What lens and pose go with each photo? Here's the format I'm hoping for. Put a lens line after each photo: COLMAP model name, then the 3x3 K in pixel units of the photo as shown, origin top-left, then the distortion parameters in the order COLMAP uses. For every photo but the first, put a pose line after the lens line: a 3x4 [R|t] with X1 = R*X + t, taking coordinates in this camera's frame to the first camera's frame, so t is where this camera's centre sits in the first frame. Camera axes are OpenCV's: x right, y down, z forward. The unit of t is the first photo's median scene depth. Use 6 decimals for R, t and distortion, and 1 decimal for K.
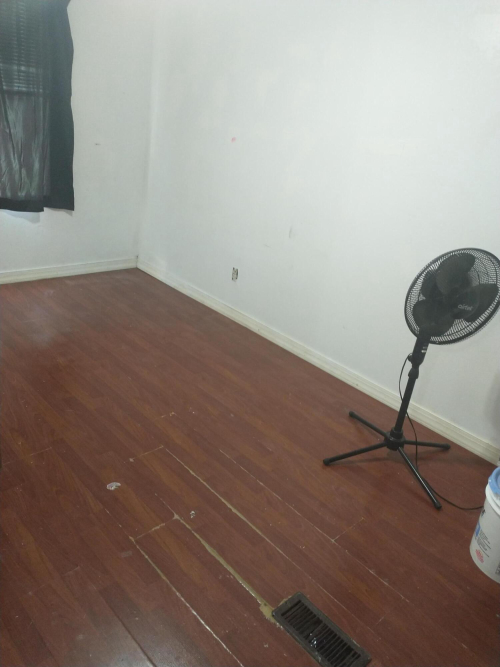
lens RADIAL K [[540.6, 0, 250.0], [0, 540.6, 333.5], [0, 0, 1]] dist [0.055301, -0.106216]
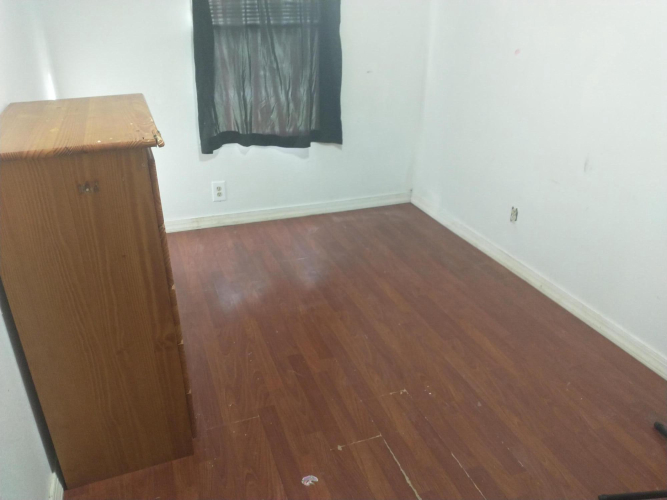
lens RADIAL K [[540.6, 0, 333.5], [0, 540.6, 250.0], [0, 0, 1]] dist [0.055301, -0.106216]
pose [[0.909183, 0.046477, -0.413794, 0.069657], [-0.049857, 0.998753, 0.002634, -0.048296], [0.413400, 0.018236, 0.910367, 0.152811]]
